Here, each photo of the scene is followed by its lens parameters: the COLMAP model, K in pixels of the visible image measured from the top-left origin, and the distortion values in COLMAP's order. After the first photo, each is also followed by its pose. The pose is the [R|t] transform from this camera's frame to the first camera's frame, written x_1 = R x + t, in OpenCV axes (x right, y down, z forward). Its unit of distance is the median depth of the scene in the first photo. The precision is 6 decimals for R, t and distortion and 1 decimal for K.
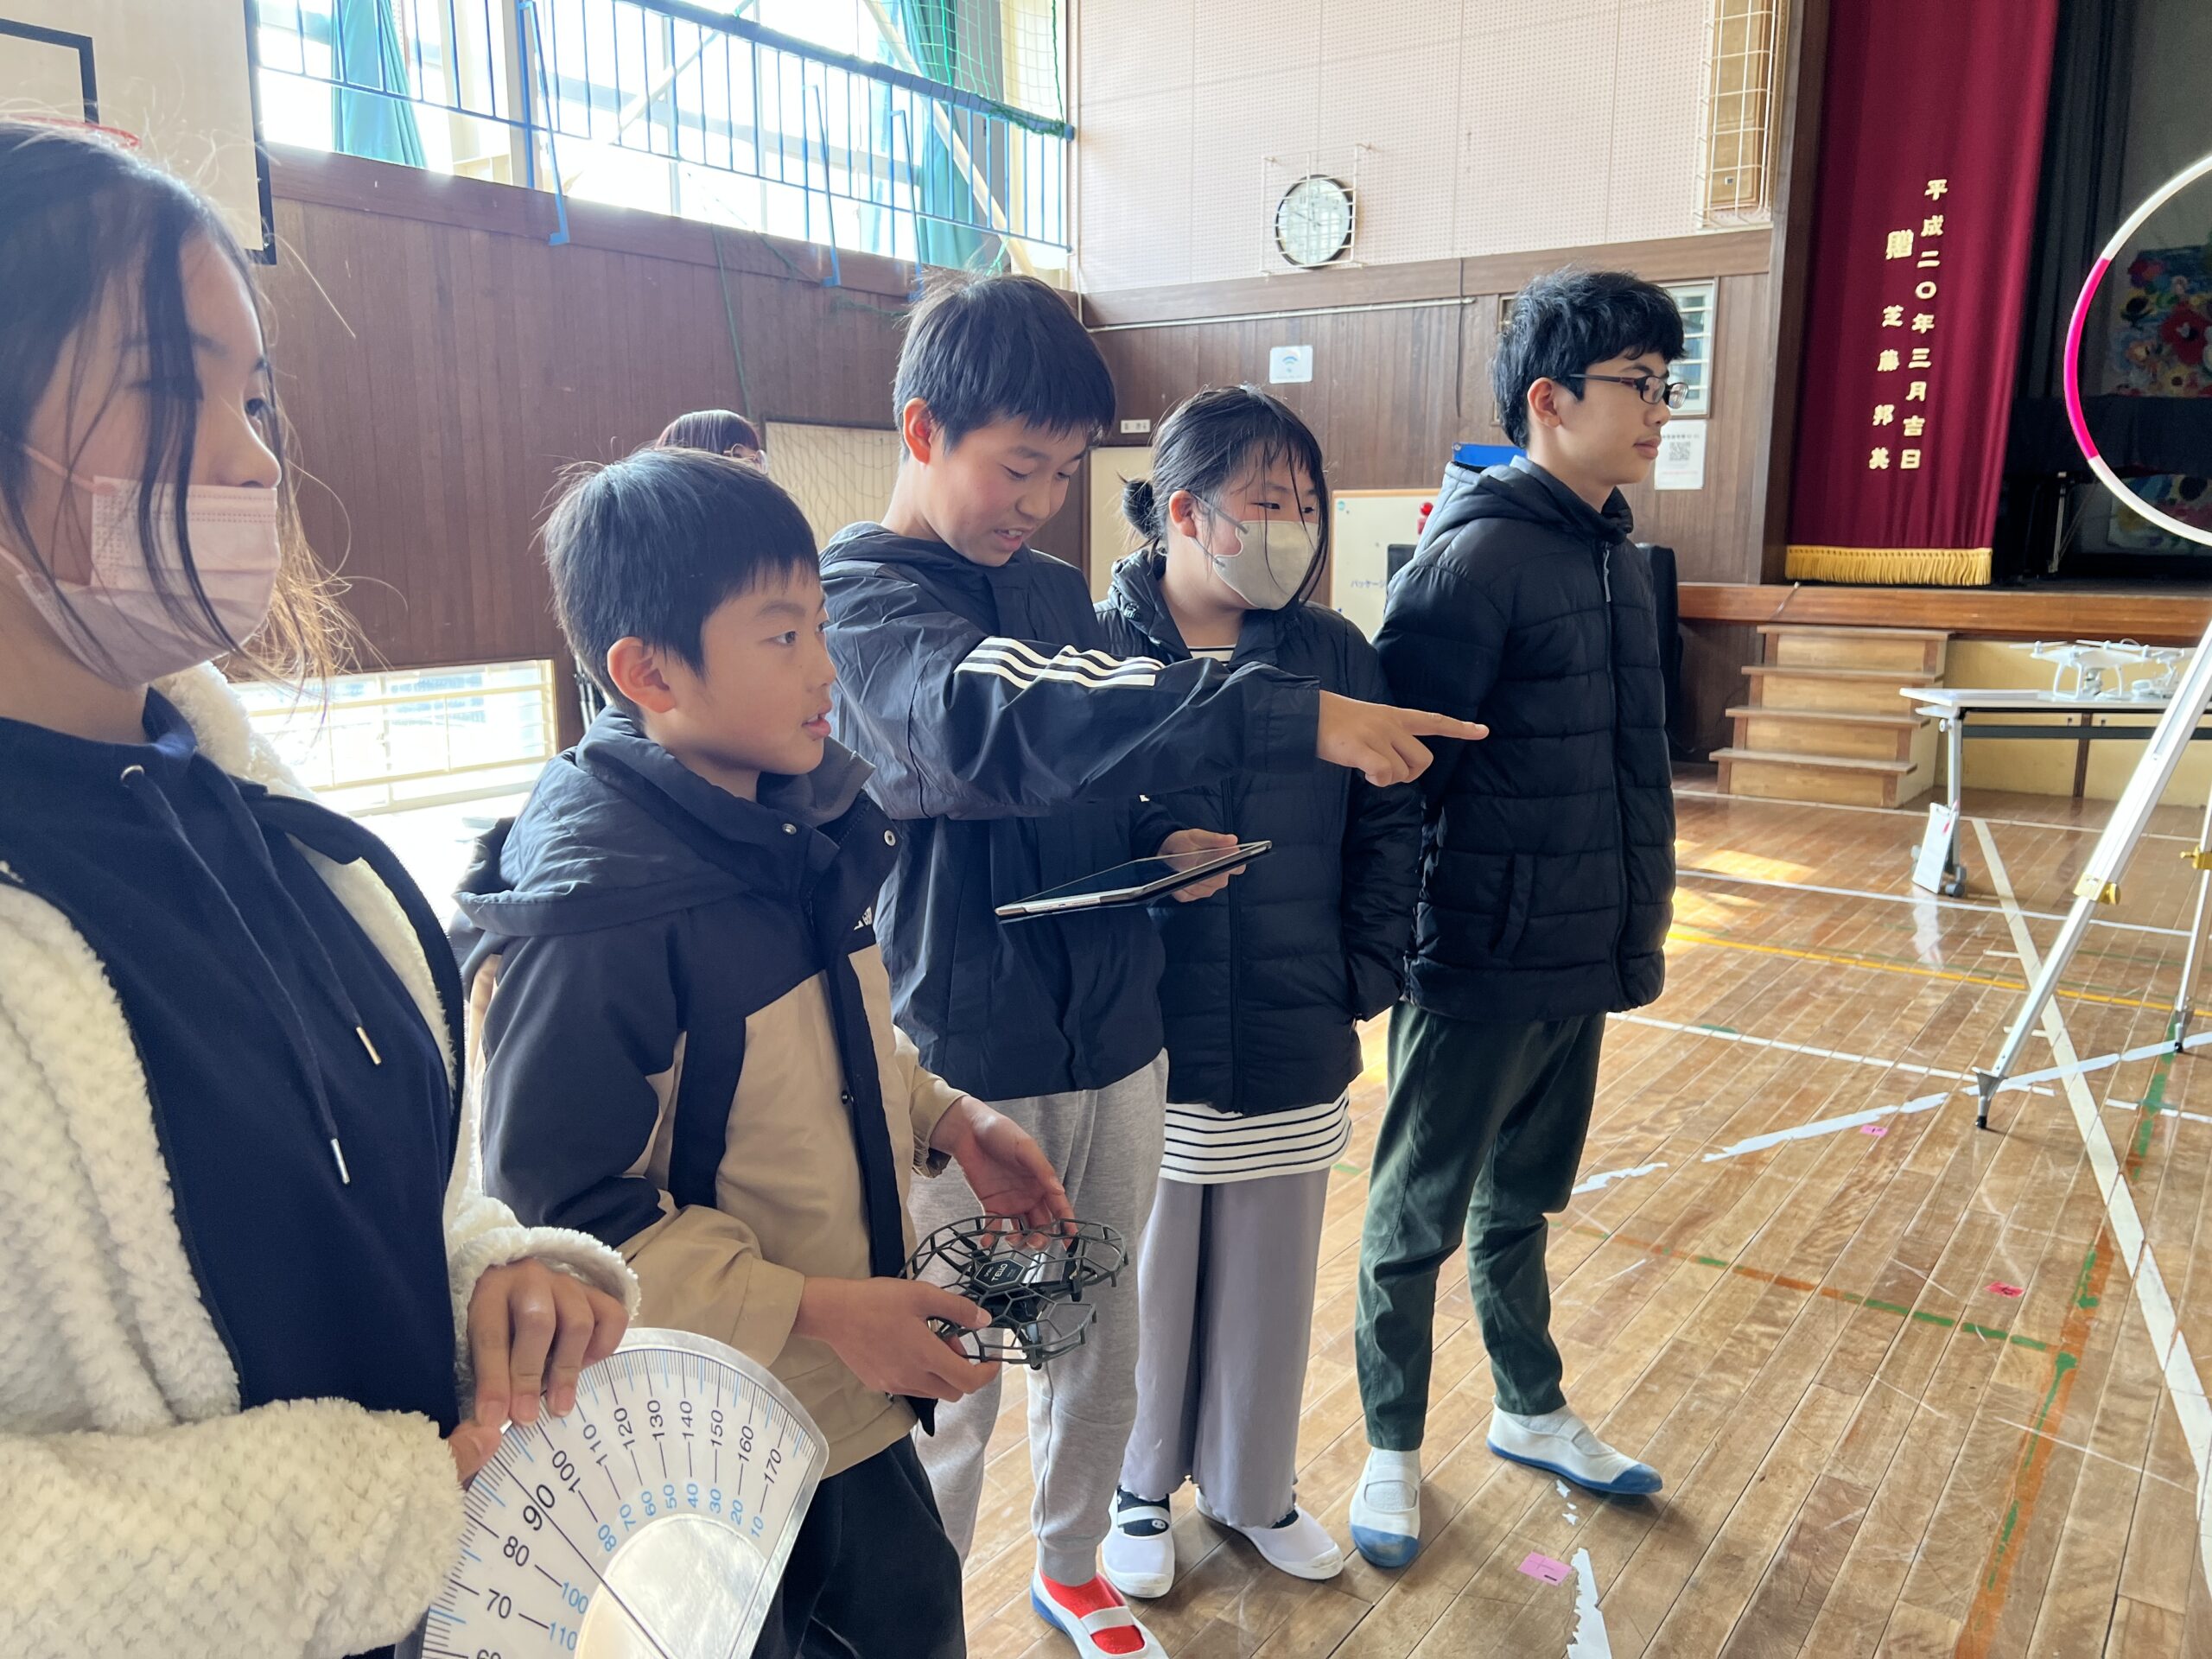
lens RADIAL K [[1652.0, 0, 1106.0], [0, 1652.0, 829.5], [0, 0, 1]] dist [0.057375, -0.076763]
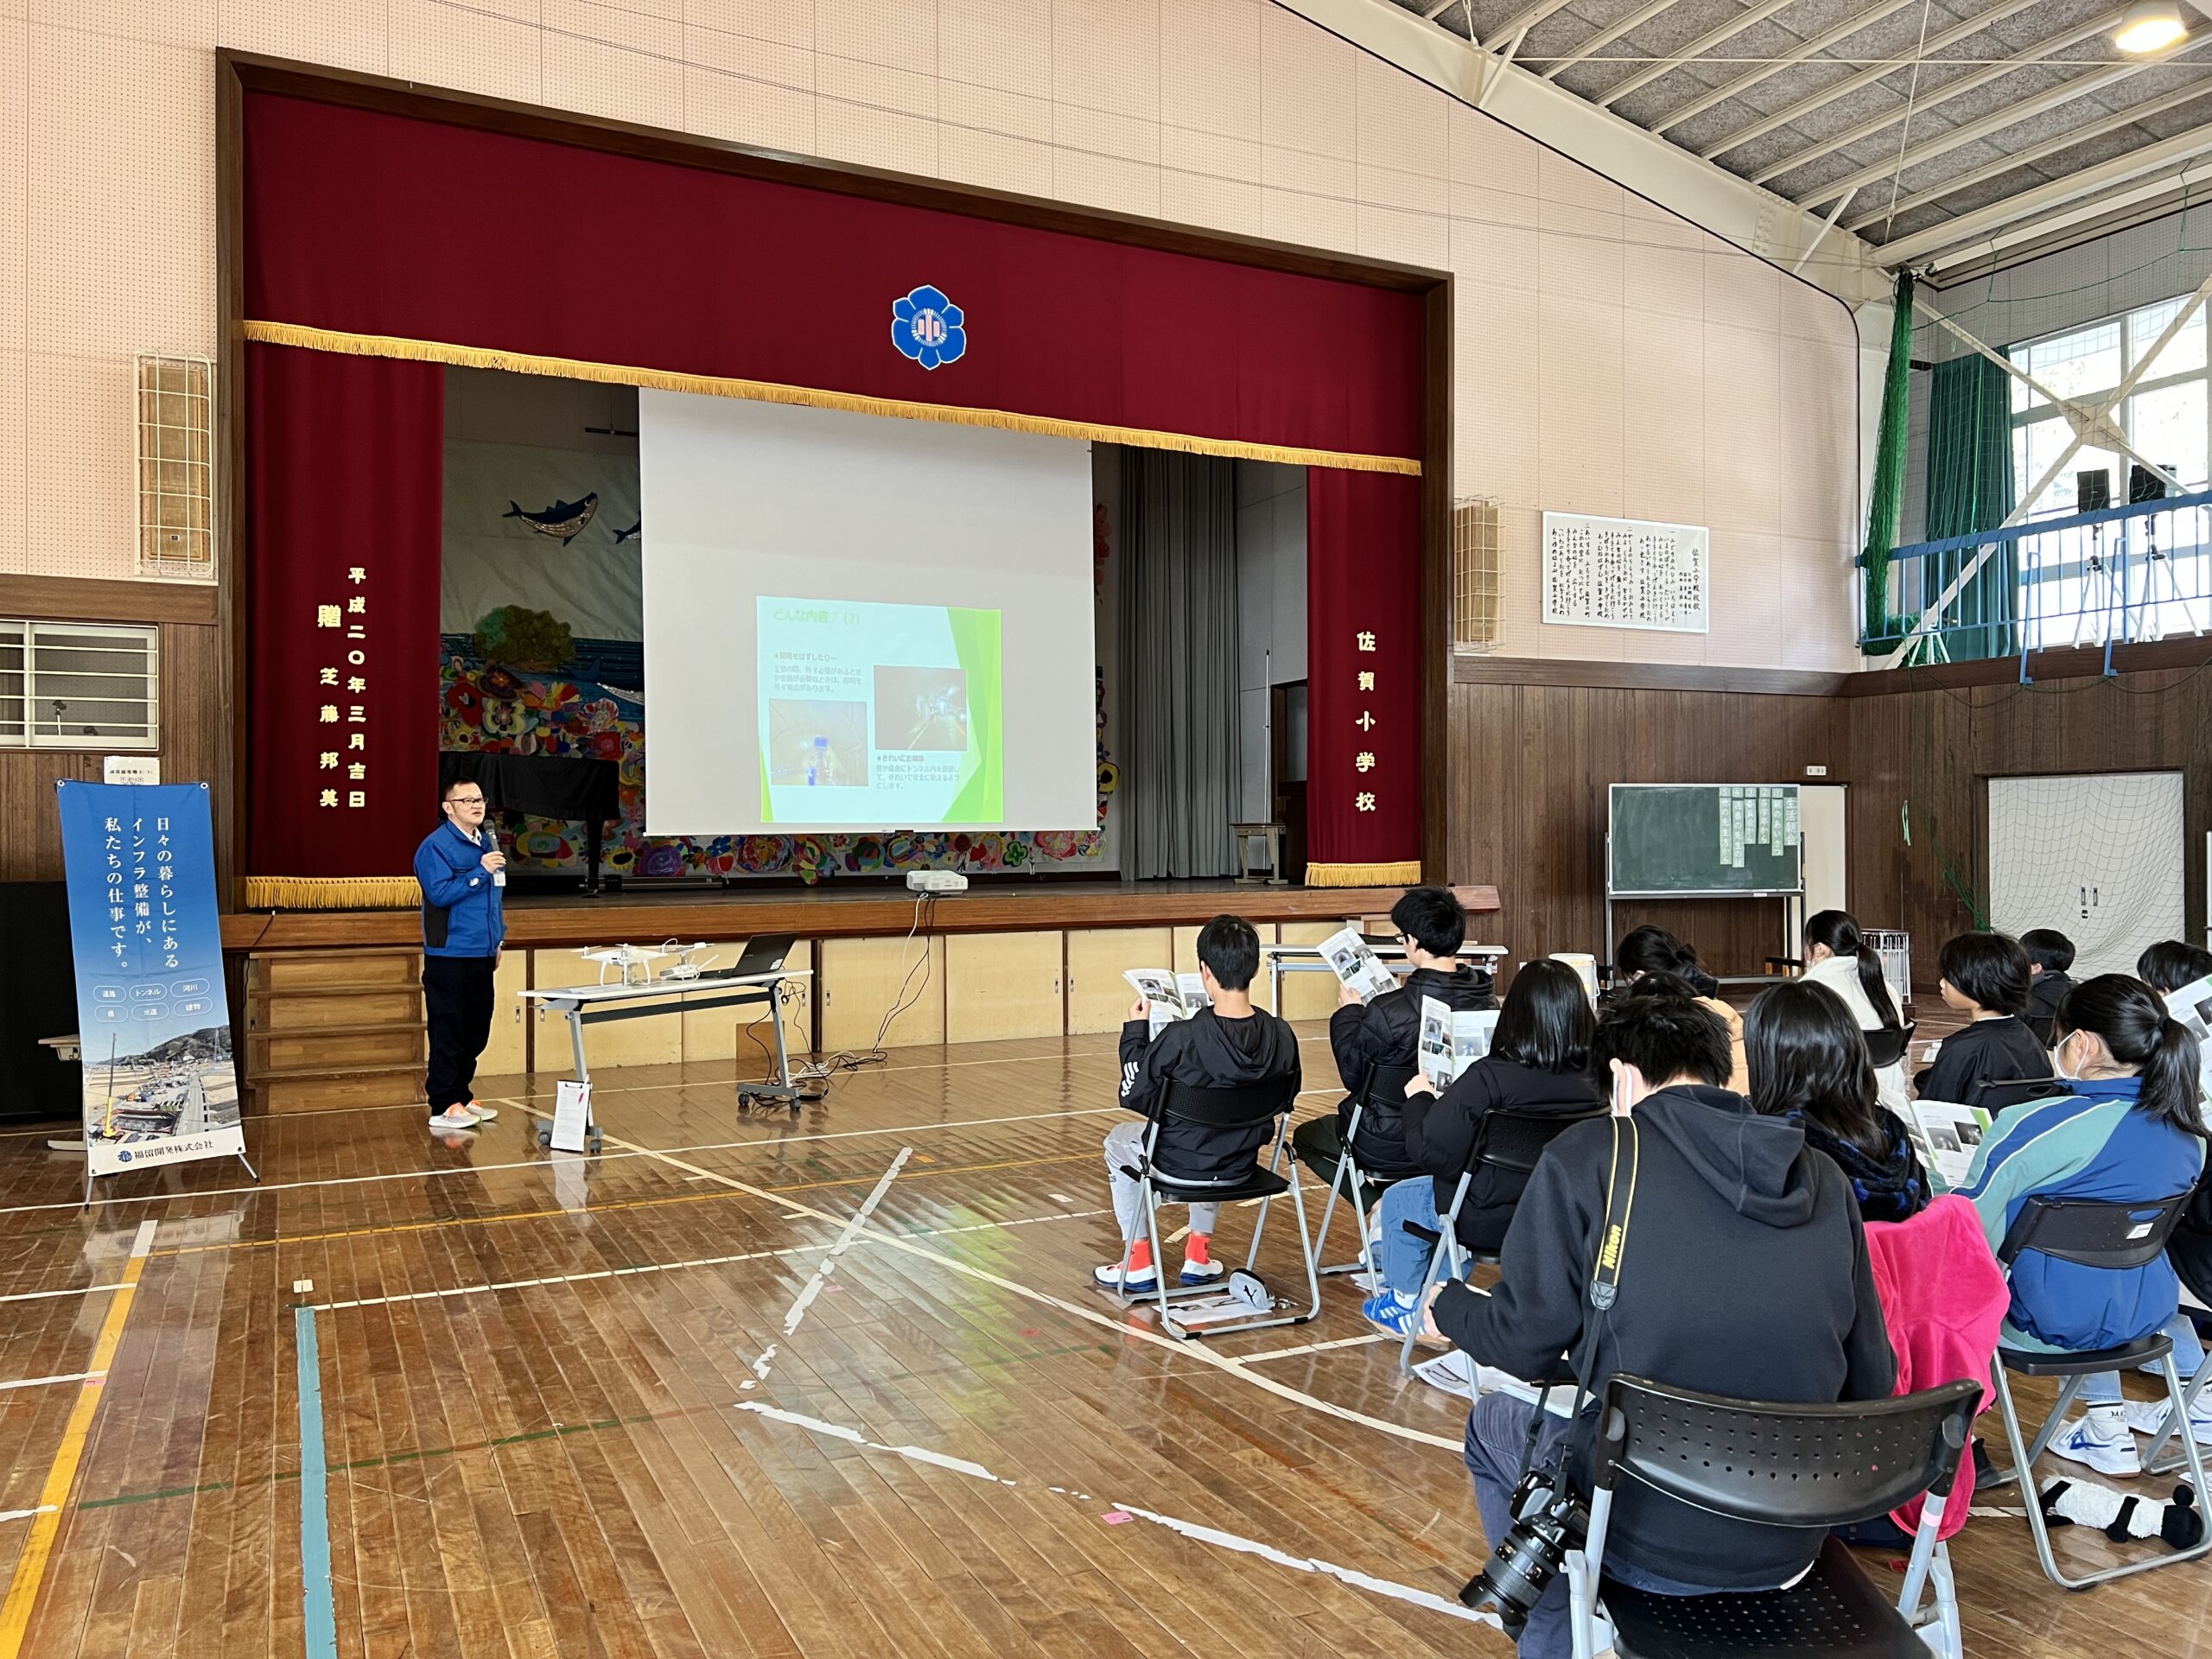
lens RADIAL K [[1652.0, 0, 1106.0], [0, 1652.0, 829.5], [0, 0, 1]] dist [0.057375, -0.076763]
pose [[0.463714, -0.000438, 0.885985, -0.277043], [0.168957, 0.981692, -0.087945, -0.014753], [-0.869726, 0.190474, 0.455299, 0.039582]]
